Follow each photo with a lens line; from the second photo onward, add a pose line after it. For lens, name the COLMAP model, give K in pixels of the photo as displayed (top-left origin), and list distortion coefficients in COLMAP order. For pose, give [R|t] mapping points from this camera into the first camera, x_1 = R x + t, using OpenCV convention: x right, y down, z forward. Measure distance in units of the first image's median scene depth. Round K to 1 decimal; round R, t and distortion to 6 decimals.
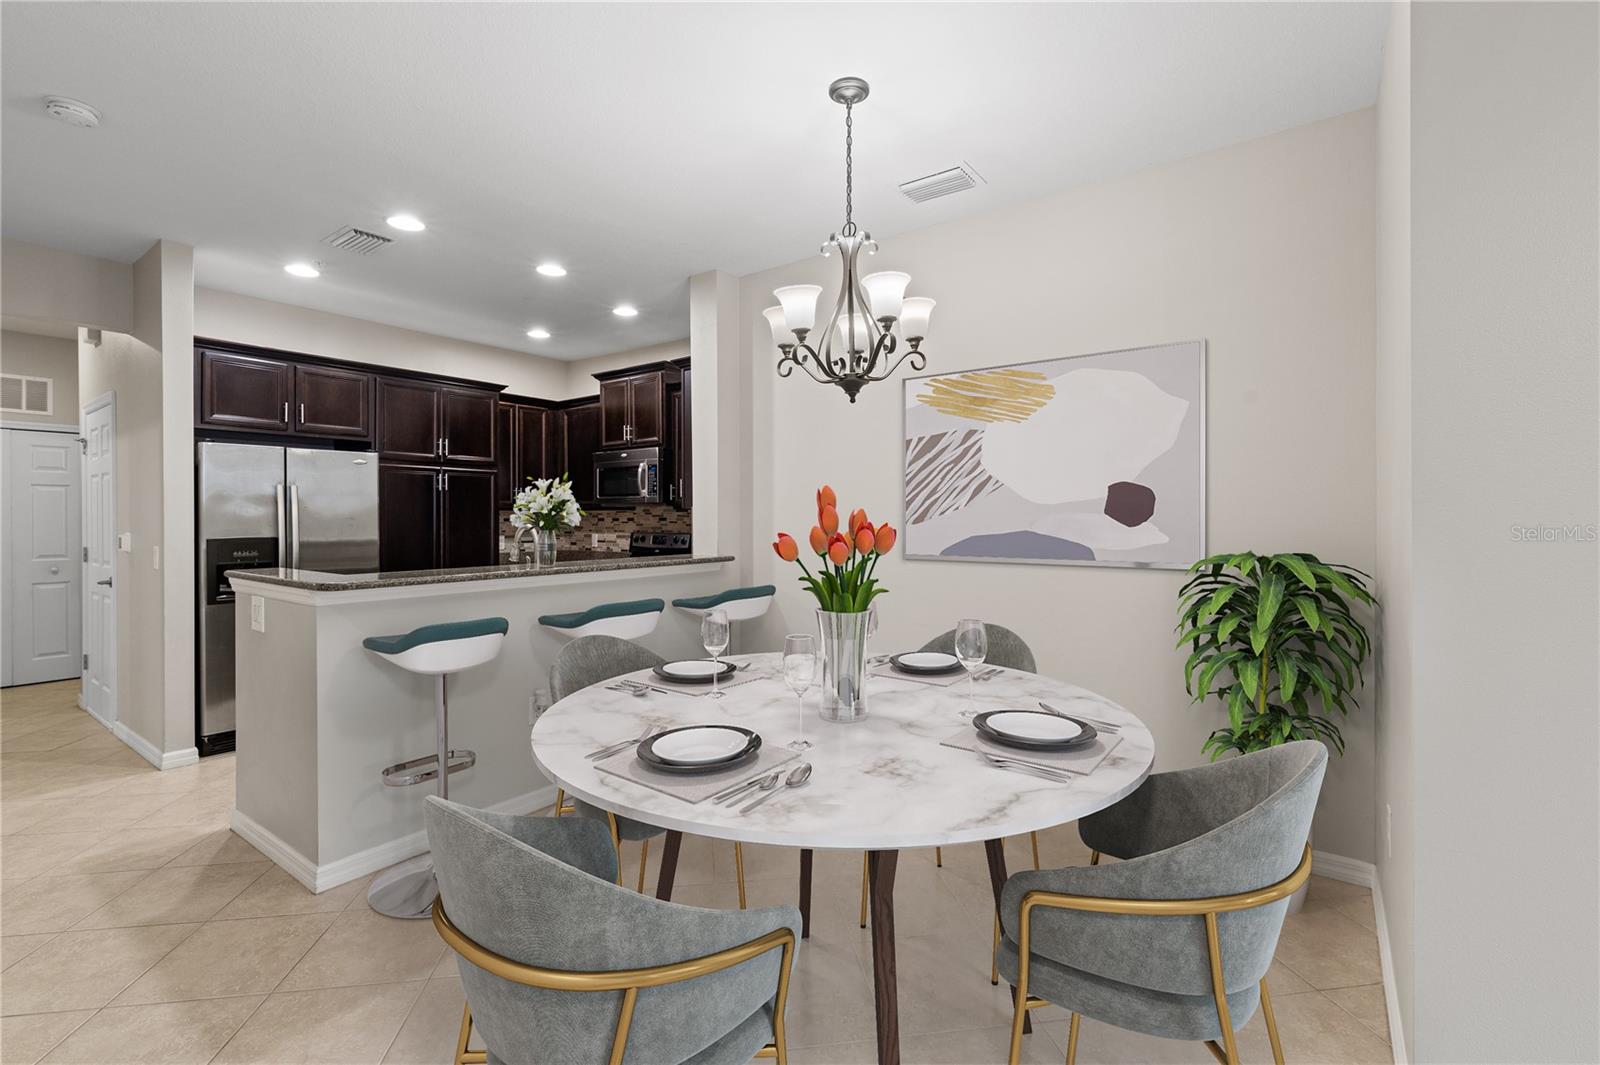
lens RADIAL K [[700.8, 0, 796.8], [0, 700.8, 520.3], [0, 0, 1]] dist [-0.000463, -0.000065]
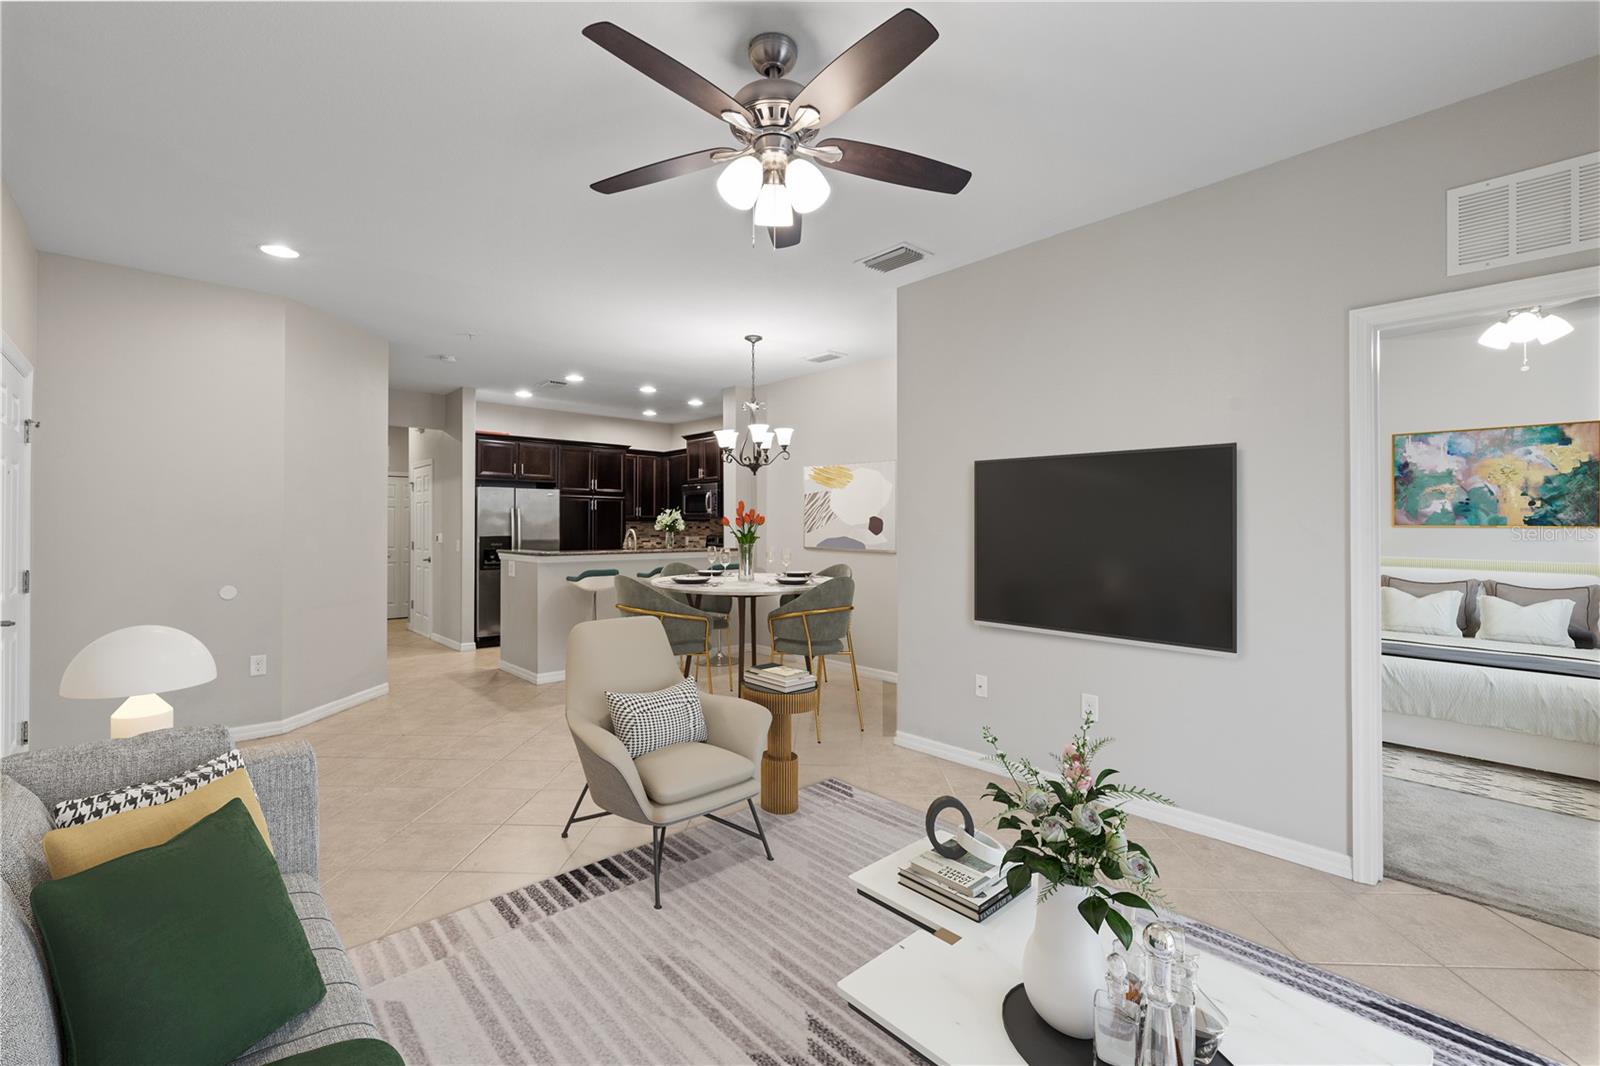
lens RADIAL K [[700.8, 0, 796.8], [0, 700.8, 520.8], [0, 0, 1]] dist [-0.000463, -0.000065]
pose [[0.979393, 0.001763, -0.201956, 0.361744], [-0.004039, 0.999933, -0.010858, 0.000290], [0.201924, 0.011450, 0.979334, -0.637942]]
